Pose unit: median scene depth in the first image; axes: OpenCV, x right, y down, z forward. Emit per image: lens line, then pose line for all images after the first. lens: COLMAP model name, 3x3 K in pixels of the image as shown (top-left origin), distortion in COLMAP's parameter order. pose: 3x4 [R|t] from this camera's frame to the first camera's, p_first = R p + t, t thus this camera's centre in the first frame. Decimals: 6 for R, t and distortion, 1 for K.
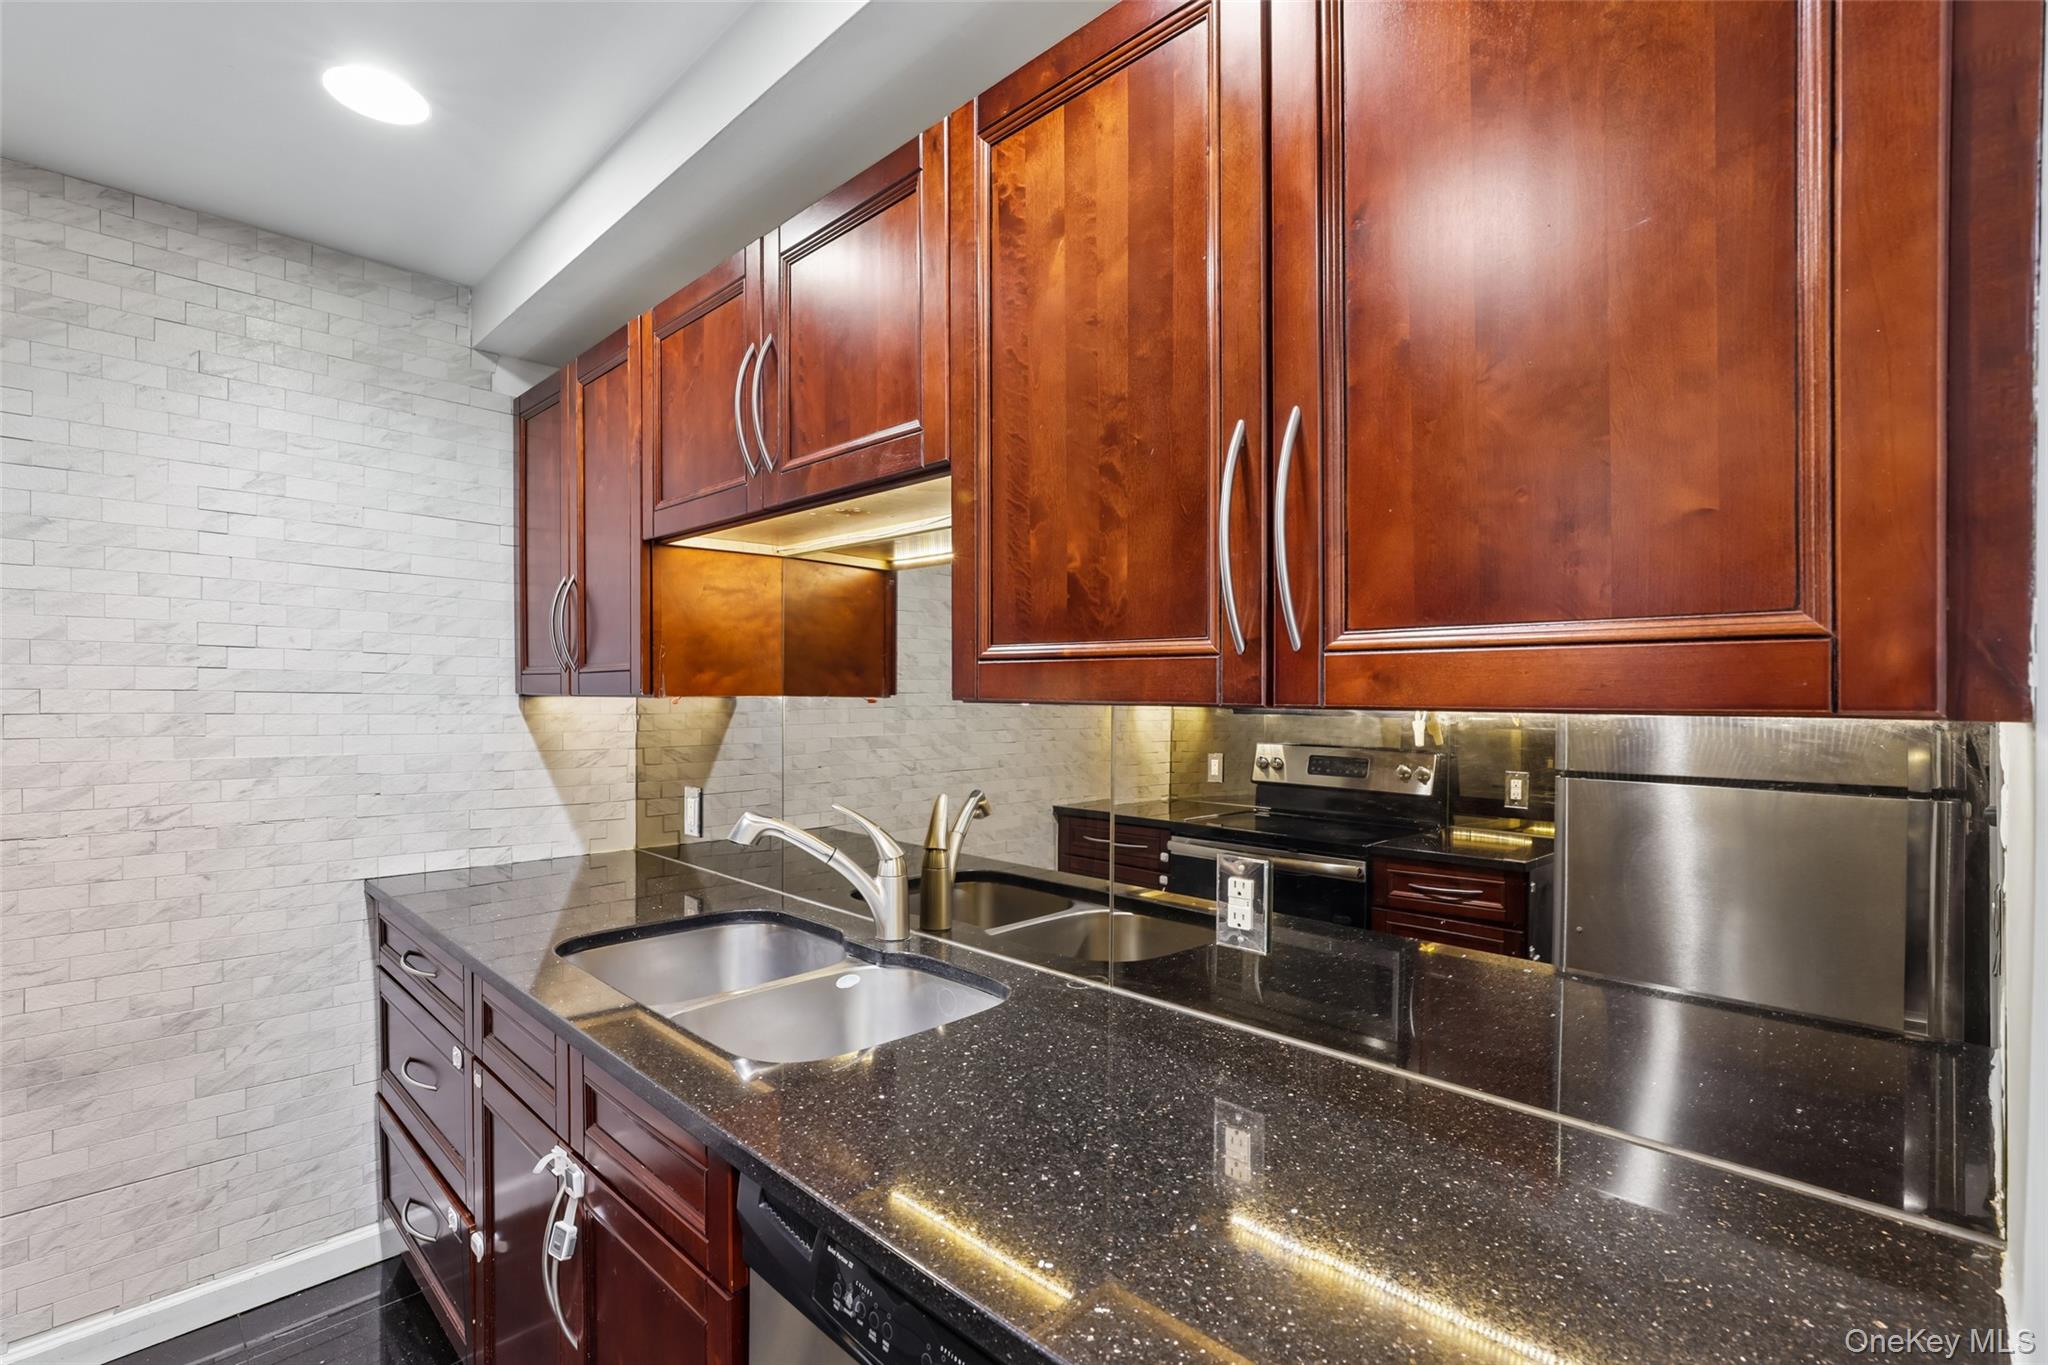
lens RADIAL K [[942.8, 0, 1024.3], [0, 942.8, 695.8], [0, 0, 1]] dist [-0.026345, 0.009136]
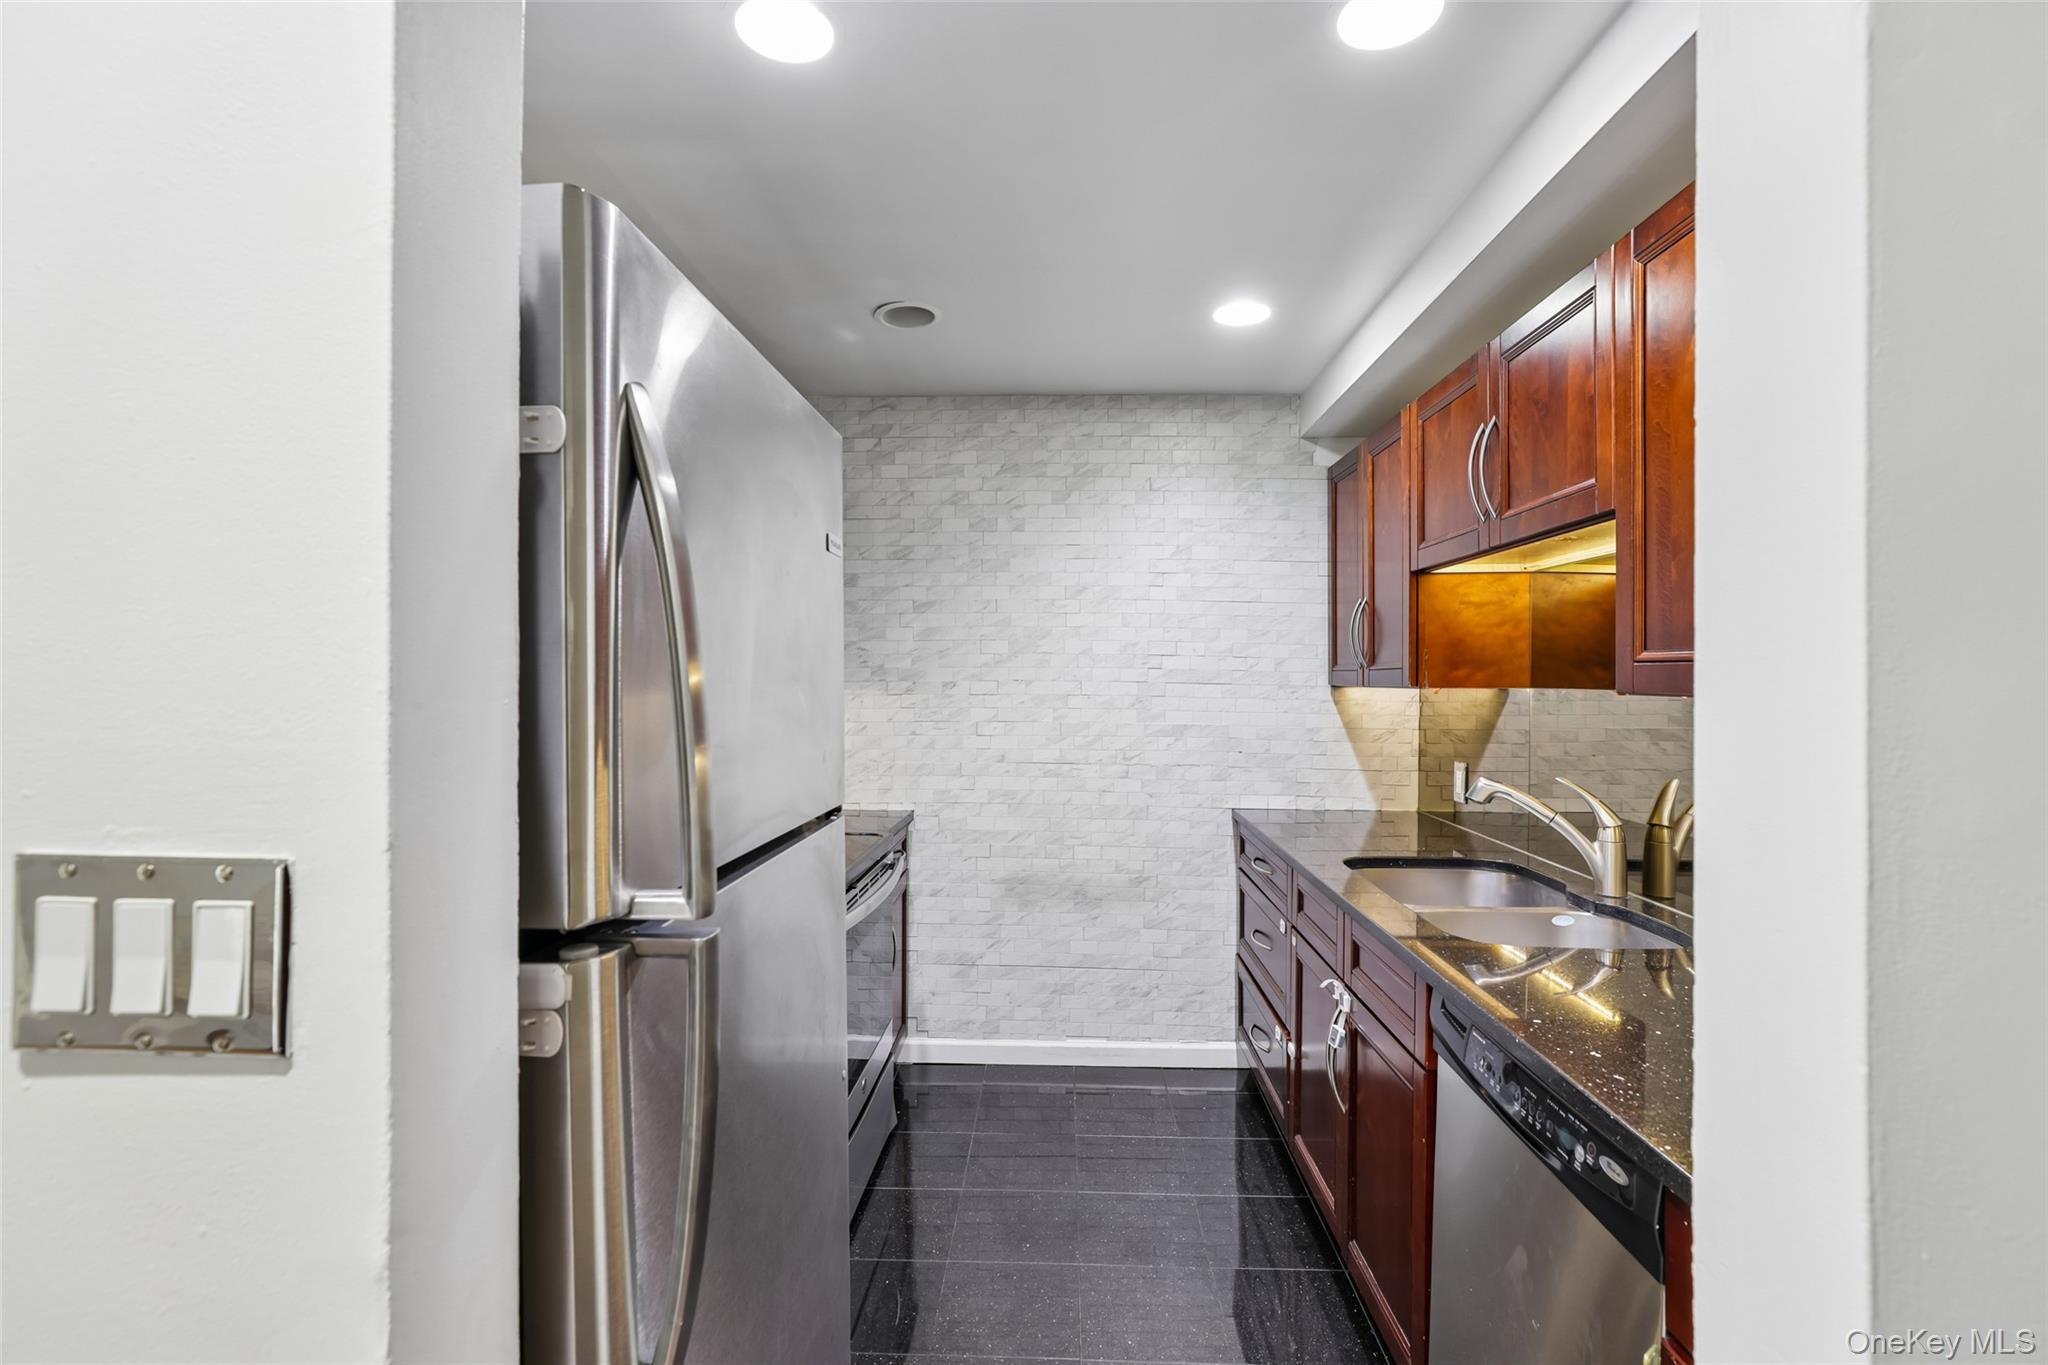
lens RADIAL K [[942.8, 0, 1024.3], [0, 942.8, 695.8], [0, 0, 1]] dist [-0.026345, 0.009136]
pose [[0.673159, 0.014136, -0.739363, 0.195926], [-0.006260, 0.999890, 0.013418, -0.002312], [0.739471, -0.004404, 0.673174, -0.283242]]
